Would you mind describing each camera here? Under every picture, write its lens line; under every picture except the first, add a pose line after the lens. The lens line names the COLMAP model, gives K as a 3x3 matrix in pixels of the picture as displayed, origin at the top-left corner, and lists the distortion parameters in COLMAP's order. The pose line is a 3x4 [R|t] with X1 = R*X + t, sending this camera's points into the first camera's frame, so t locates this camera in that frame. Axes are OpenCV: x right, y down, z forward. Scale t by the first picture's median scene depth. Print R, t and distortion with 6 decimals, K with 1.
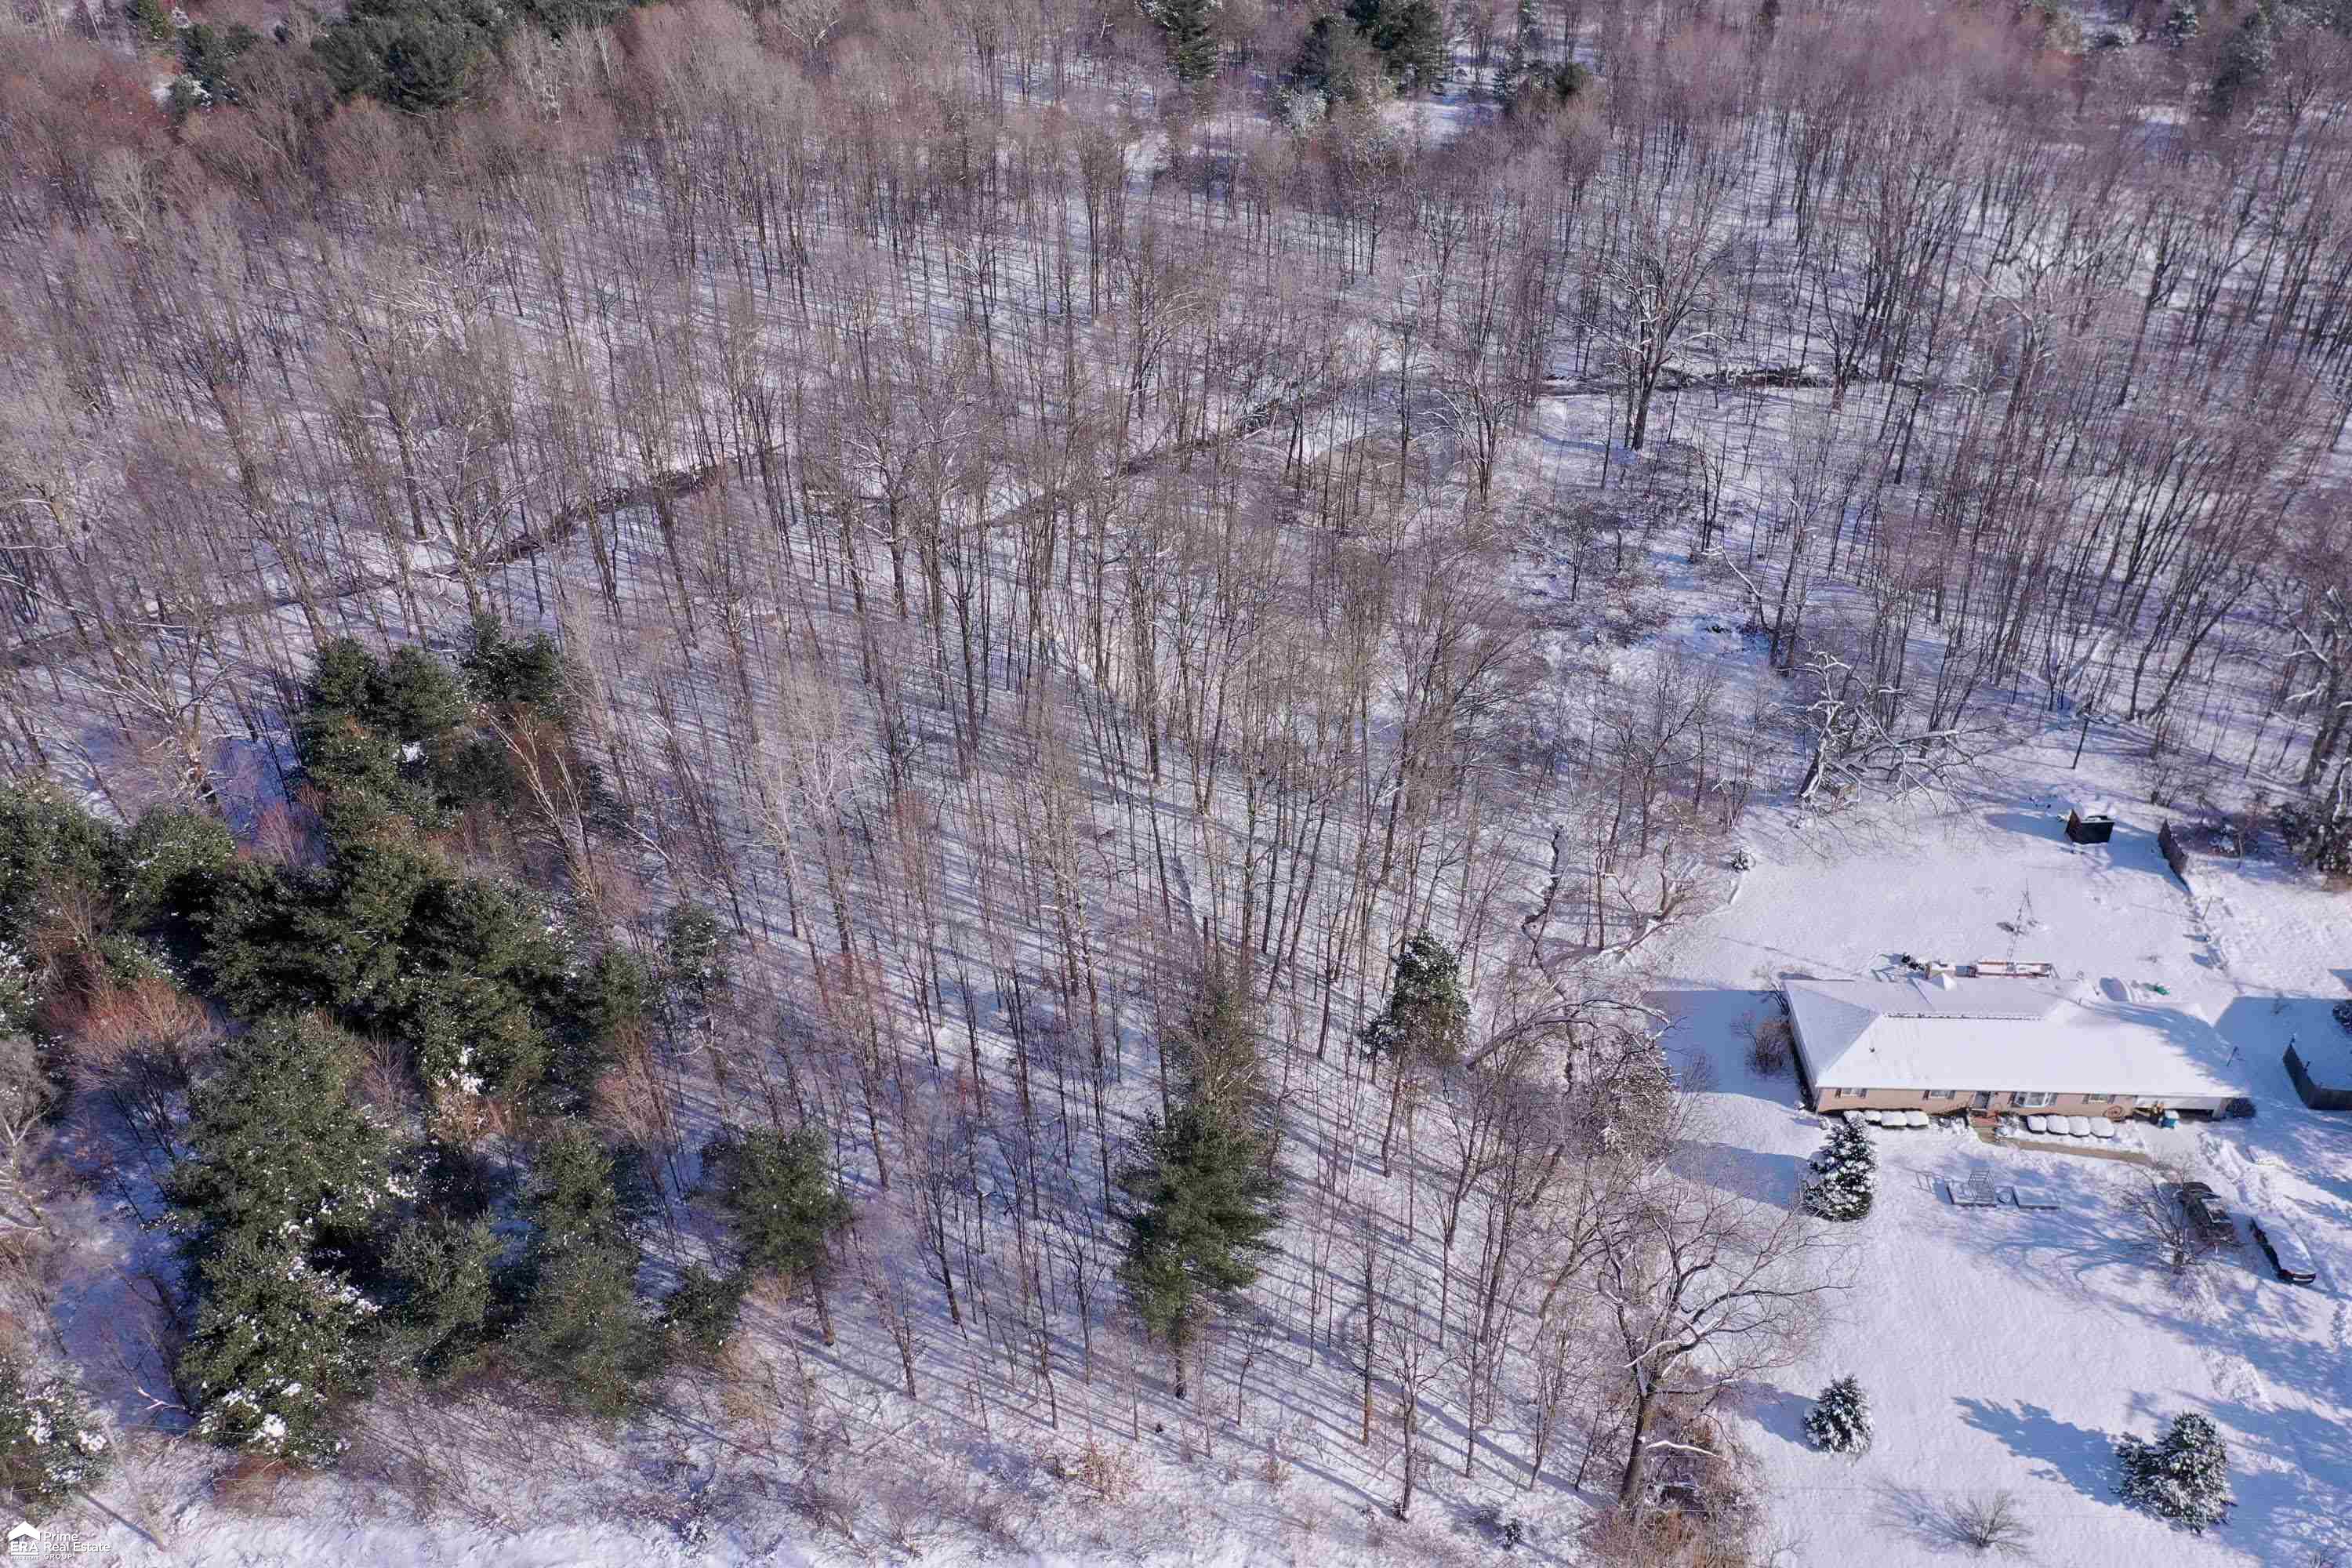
lens RADIAL K [[1872.4, 0, 1176.0], [0, 1872.4, 784.0], [0, 0, 1]] dist [0.002578, -0.000687]
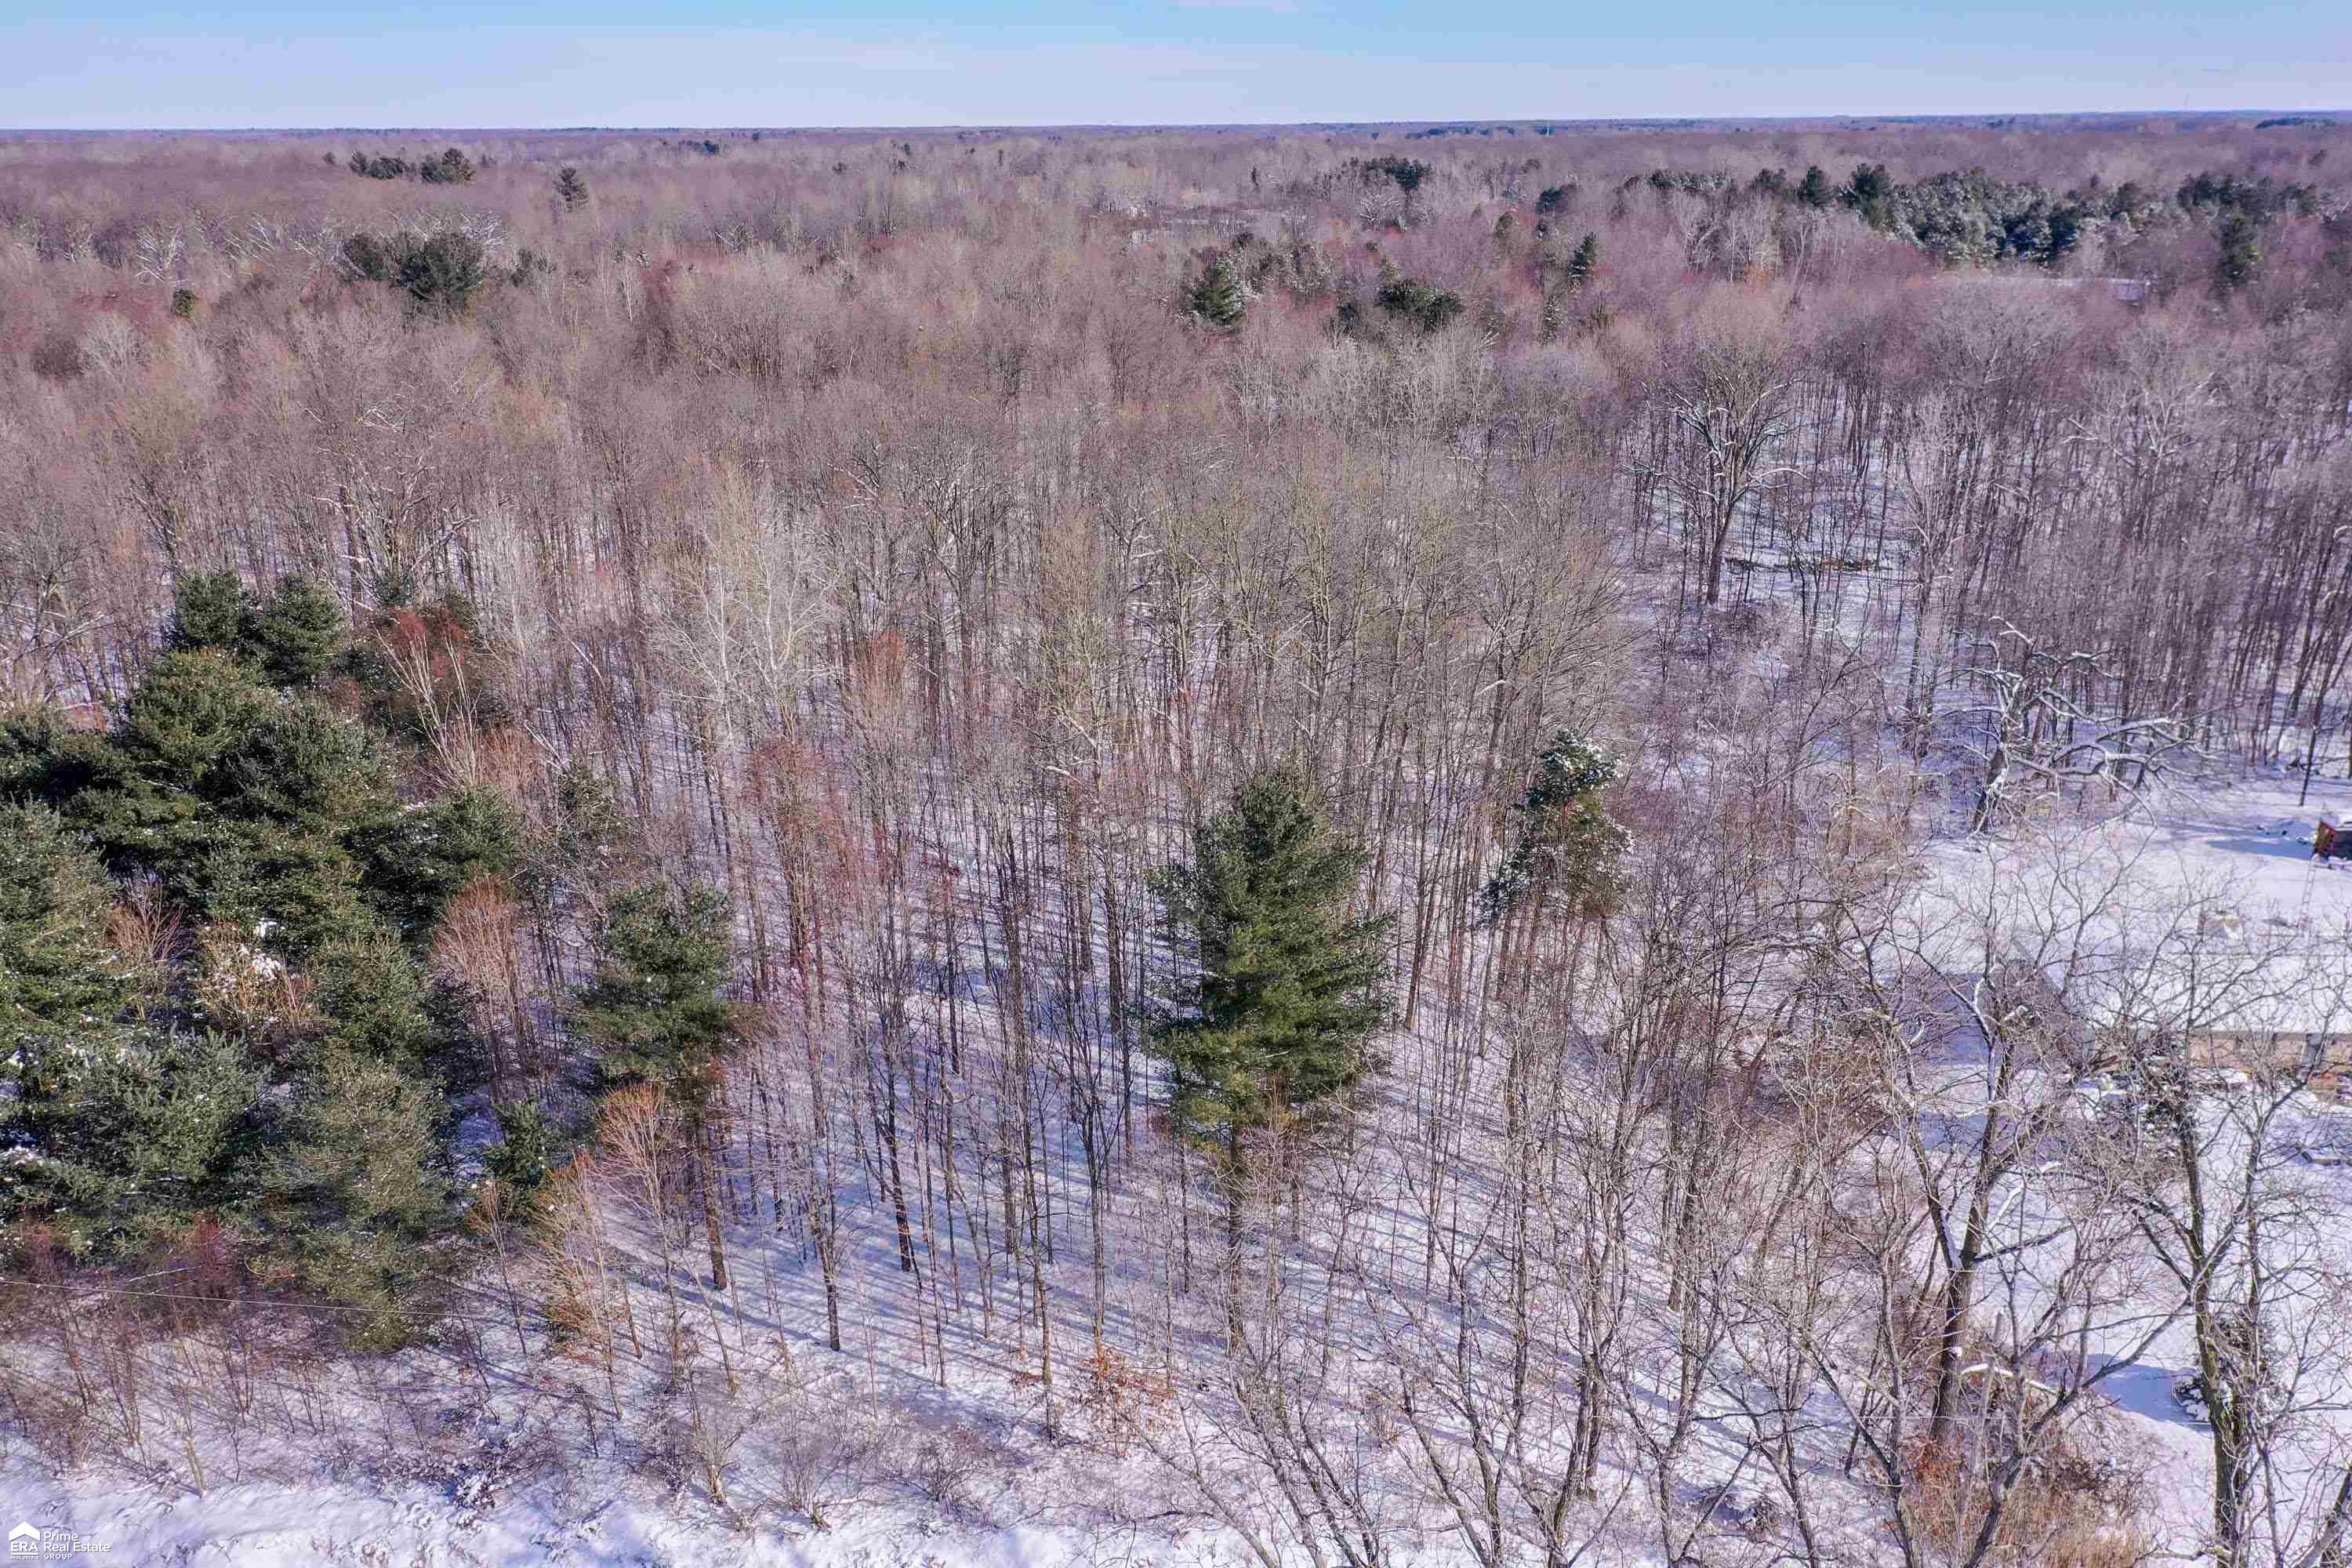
lens RADIAL K [[1872.4, 0, 1176.0], [0, 1872.4, 784.0], [0, 0, 1]] dist [0.002578, -0.000687]
pose [[0.999848, 0.016947, -0.004191, -0.017092], [-0.017456, 0.967659, -0.251657, 0.269929], [-0.000210, 0.251692, 0.967807, 0.270292]]
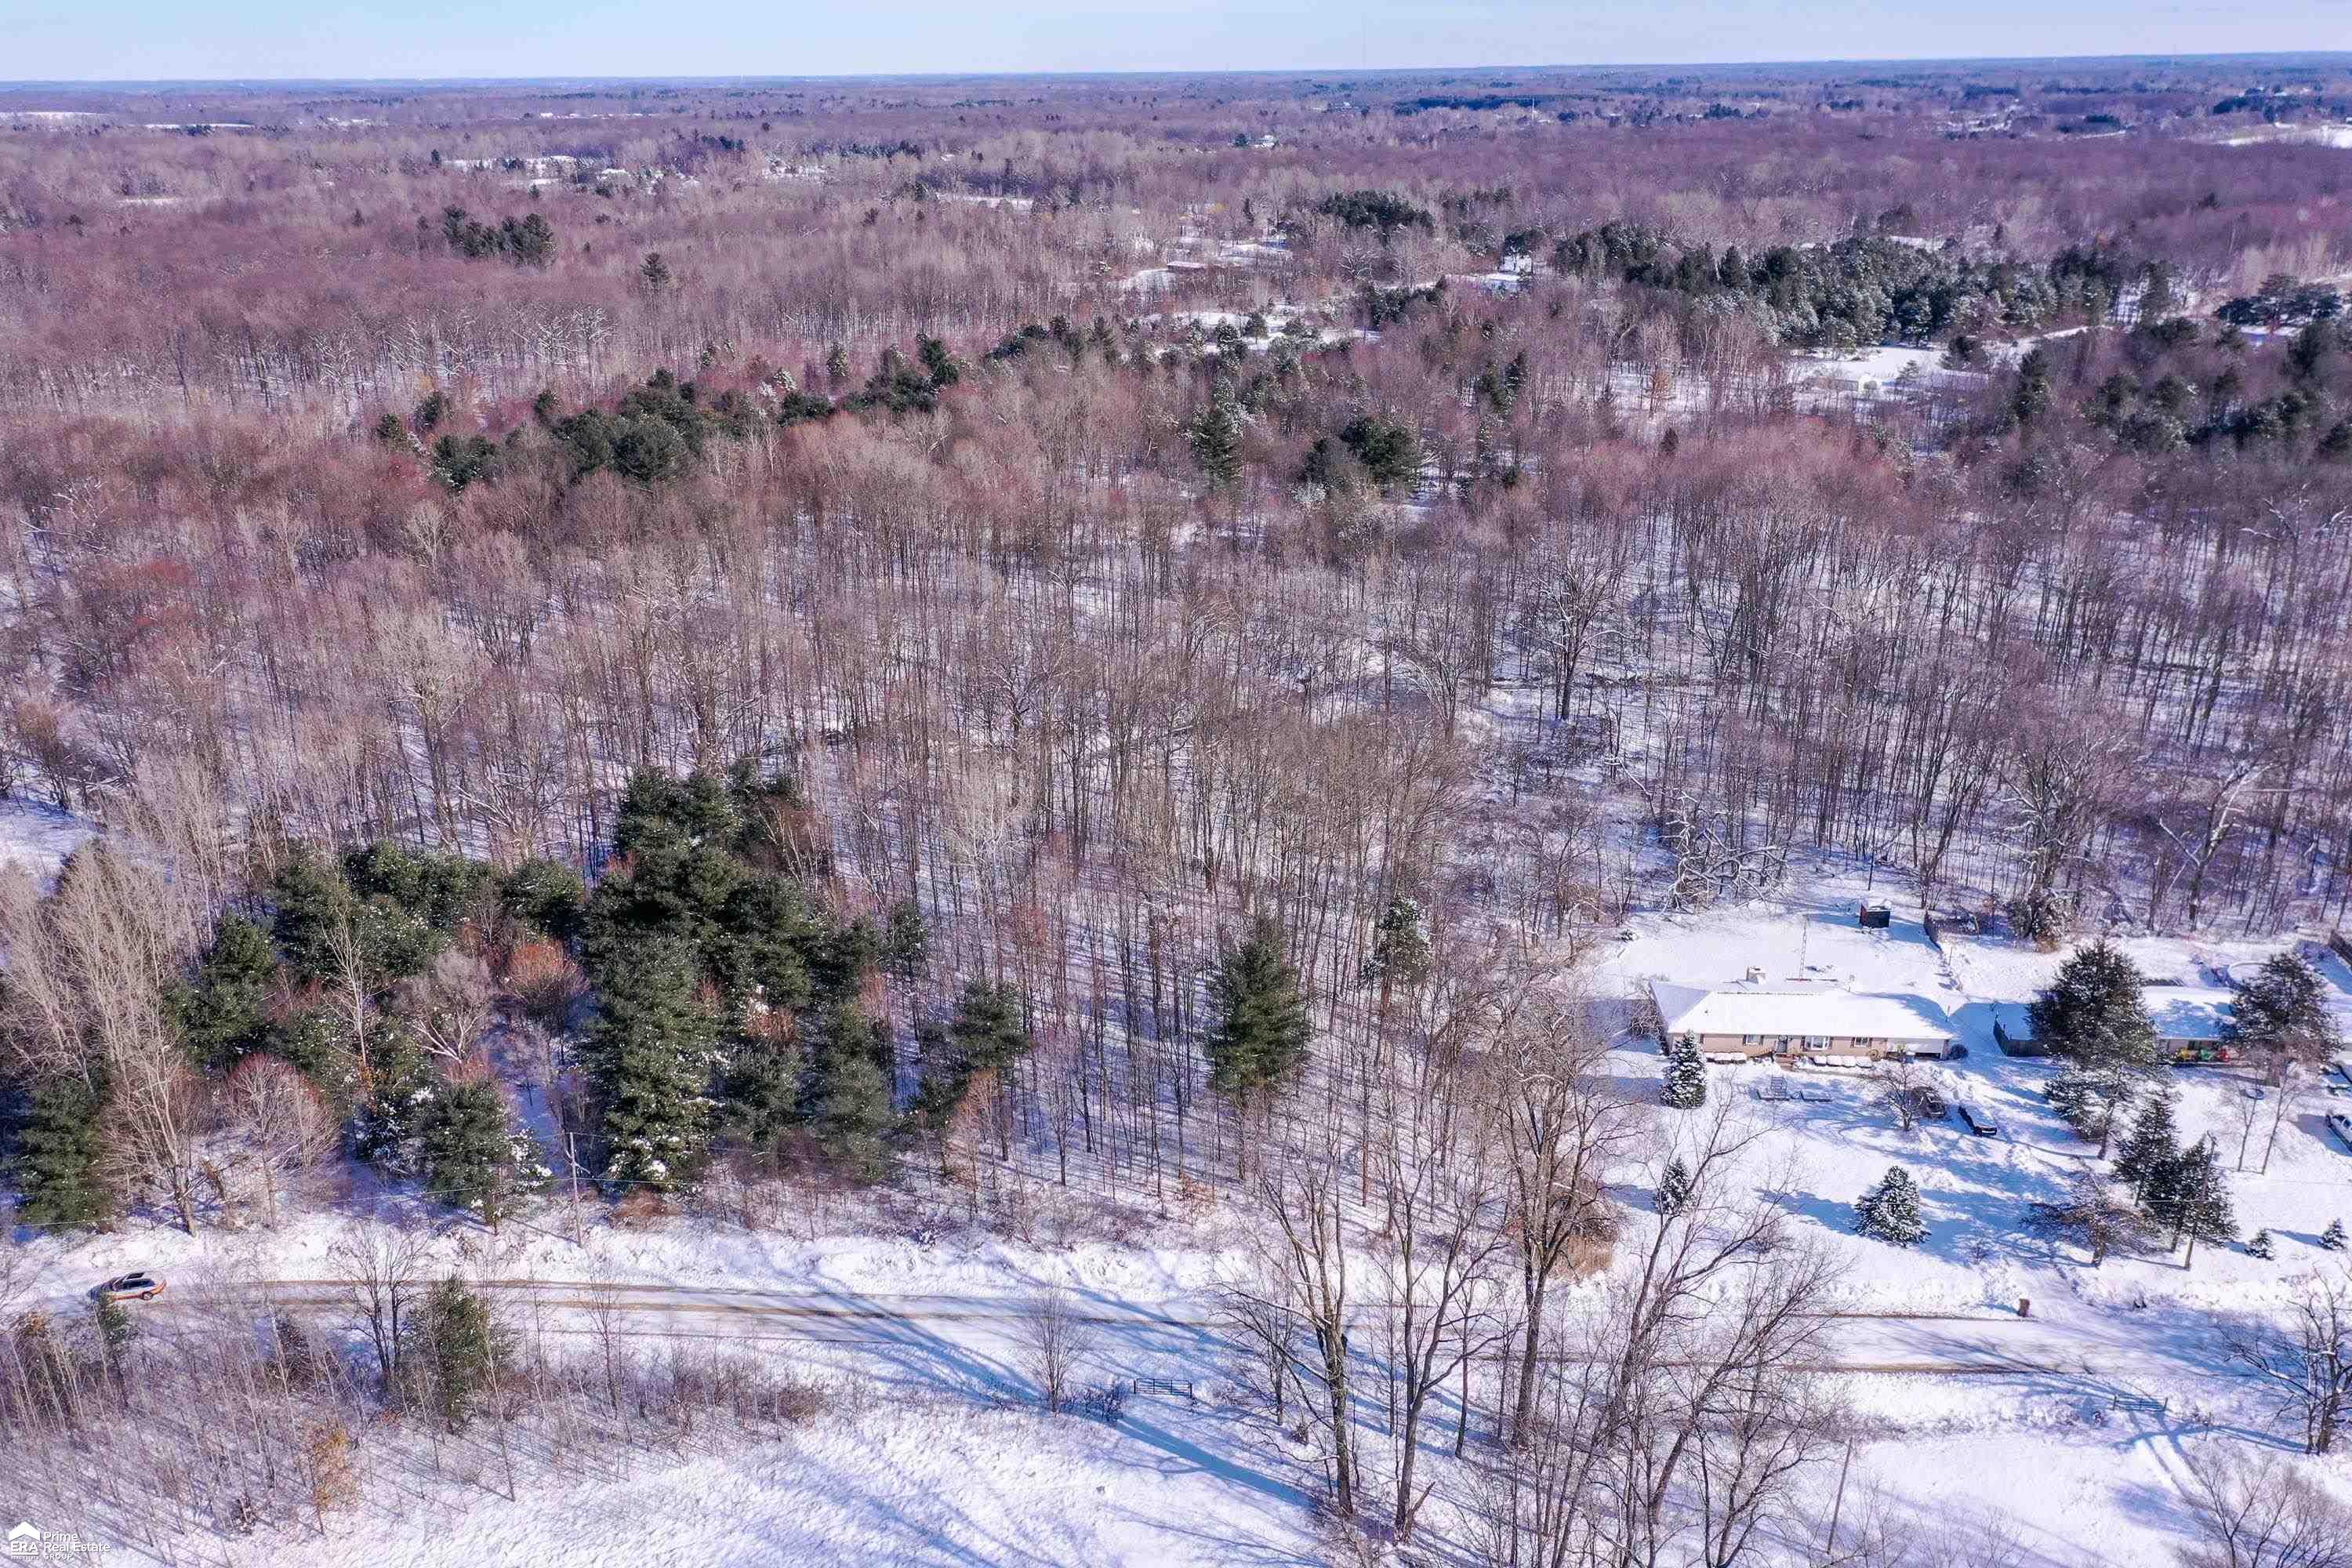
lens RADIAL K [[1802.3, 0, 1176.0], [0, 1802.3, 784.0], [0, 0, 1]] dist [-0.003843, -0.007267]
pose [[0.999923, 0.011891, -0.003497, -0.044020], [-0.012378, 0.972633, -0.232017, 0.315489], [0.000643, 0.232043, 0.972705, -0.437523]]
